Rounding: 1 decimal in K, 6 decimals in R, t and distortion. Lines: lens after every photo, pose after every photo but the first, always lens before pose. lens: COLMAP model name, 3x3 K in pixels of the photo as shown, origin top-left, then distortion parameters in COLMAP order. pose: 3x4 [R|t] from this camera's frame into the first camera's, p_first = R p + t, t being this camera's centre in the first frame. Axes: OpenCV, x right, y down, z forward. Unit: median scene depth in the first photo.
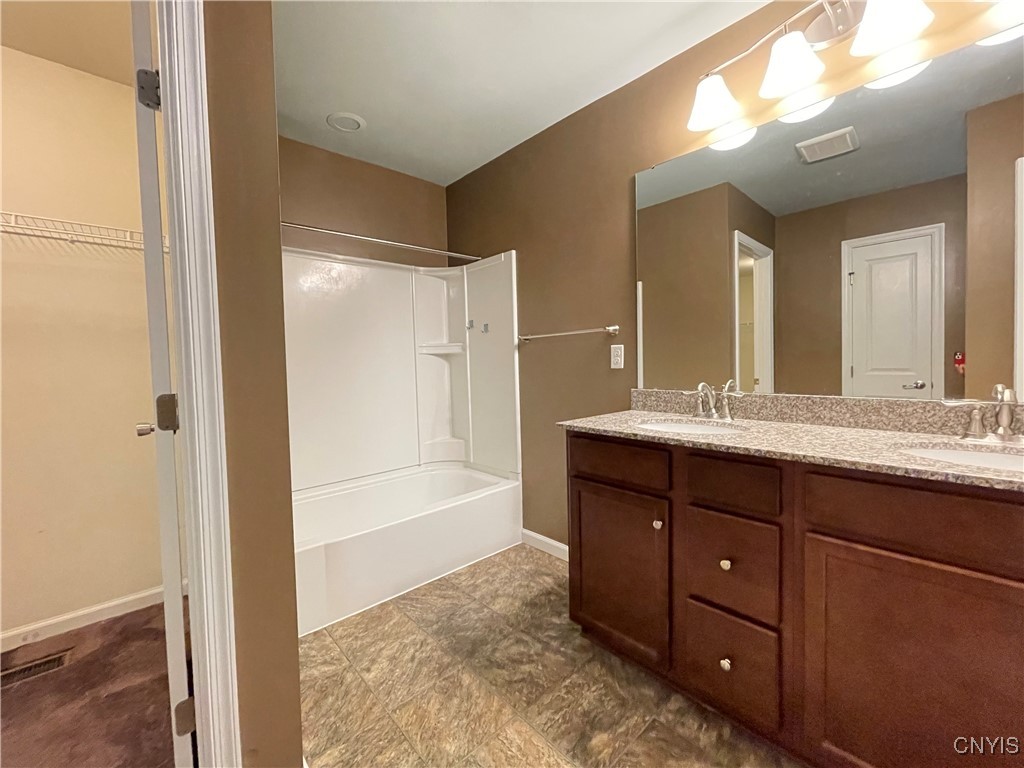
lens RADIAL K [[412.4, 0, 520.9], [0, 412.4, 381.6], [0, 0, 1]] dist [0.001663, -0.000056]
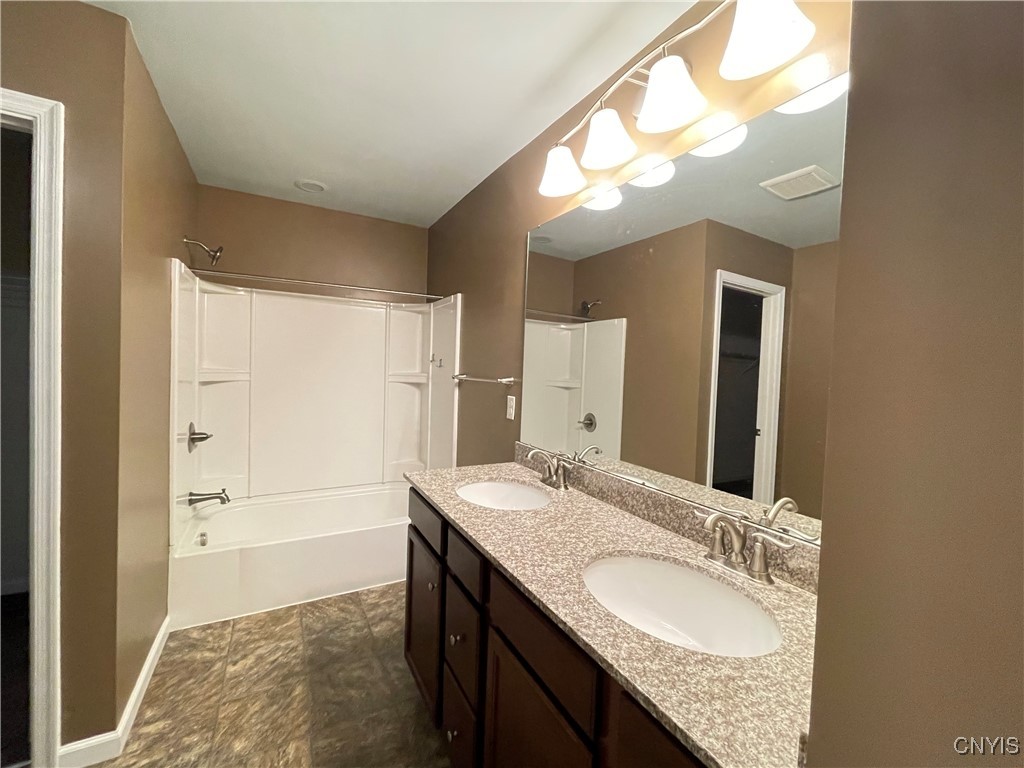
lens RADIAL K [[412.4, 0, 516.4], [0, 412.4, 384.8], [0, 0, 1]] dist [0.001663, -0.000056]
pose [[0.972367, 0.069893, -0.222751, 0.612731], [-0.072265, 0.997382, -0.002504, -0.150109], [0.221993, 0.018531, 0.974872, 0.009150]]
